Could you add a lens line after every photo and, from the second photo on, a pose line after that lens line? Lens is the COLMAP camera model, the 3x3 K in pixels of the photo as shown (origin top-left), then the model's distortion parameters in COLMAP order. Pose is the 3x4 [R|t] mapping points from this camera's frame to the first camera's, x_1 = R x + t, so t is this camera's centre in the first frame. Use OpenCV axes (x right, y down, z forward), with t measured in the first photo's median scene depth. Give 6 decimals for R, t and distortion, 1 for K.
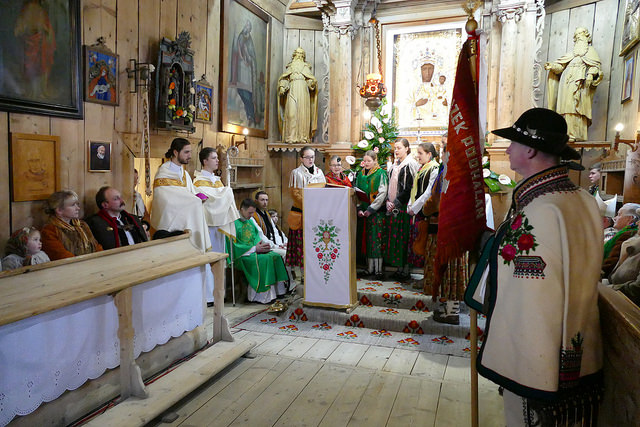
lens RADIAL K [[450.6, 0, 314.5], [0, 450.6, 208.5], [0, 0, 1]] dist [-0.021539, 0.008300]
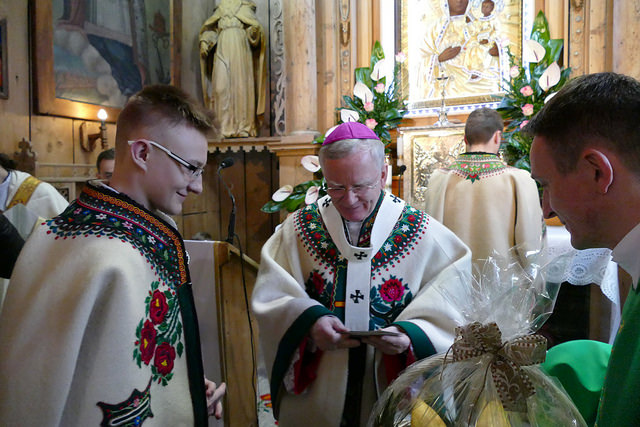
lens RADIAL K [[450.6, 0, 313.4], [0, 450.6, 214.0], [0, 0, 1]] dist [-0.021539, 0.008300]
pose [[0.995372, -0.019312, -0.094138, 0.149291], [0.018618, 0.999793, -0.008252, -0.050865], [0.094278, 0.006461, 0.995525, 0.546038]]
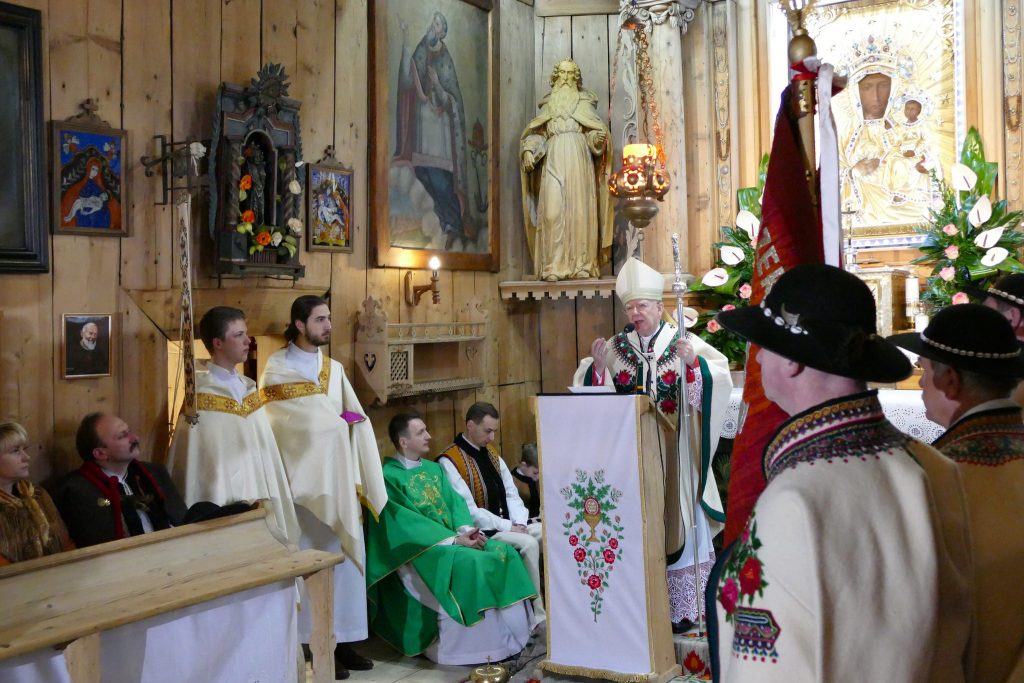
lens RADIAL K [[1099.0, 0, 495.7], [0, 1099.0, 341.8], [0, 0, 1]] dist [-0.032025, 0.000000]
pose [[0.979540, -0.032716, -0.198572, 0.125210], [0.020060, 0.997657, -0.065415, -0.025137], [0.200247, 0.060093, 0.977901, -0.034181]]
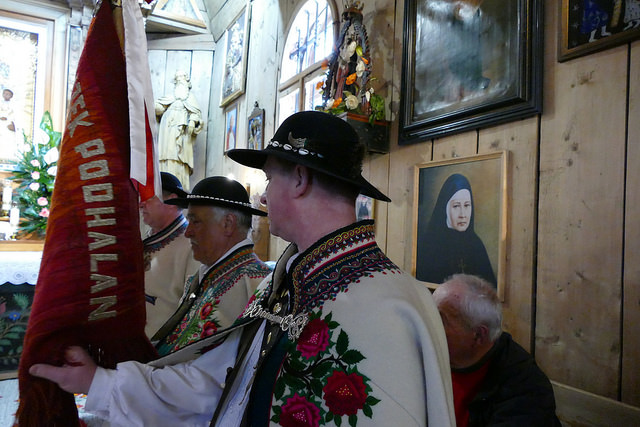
lens RADIAL K [[462.2, 0, 315.7], [0, 462.2, 204.2], [0, 0, 1]] dist [0.002886, -0.006314]
pose [[0.629165, 0.043882, 0.776032, 0.033044], [0.052647, 0.993706, -0.098874, -0.016079], [-0.775486, 0.103064, 0.622895, 0.207460]]
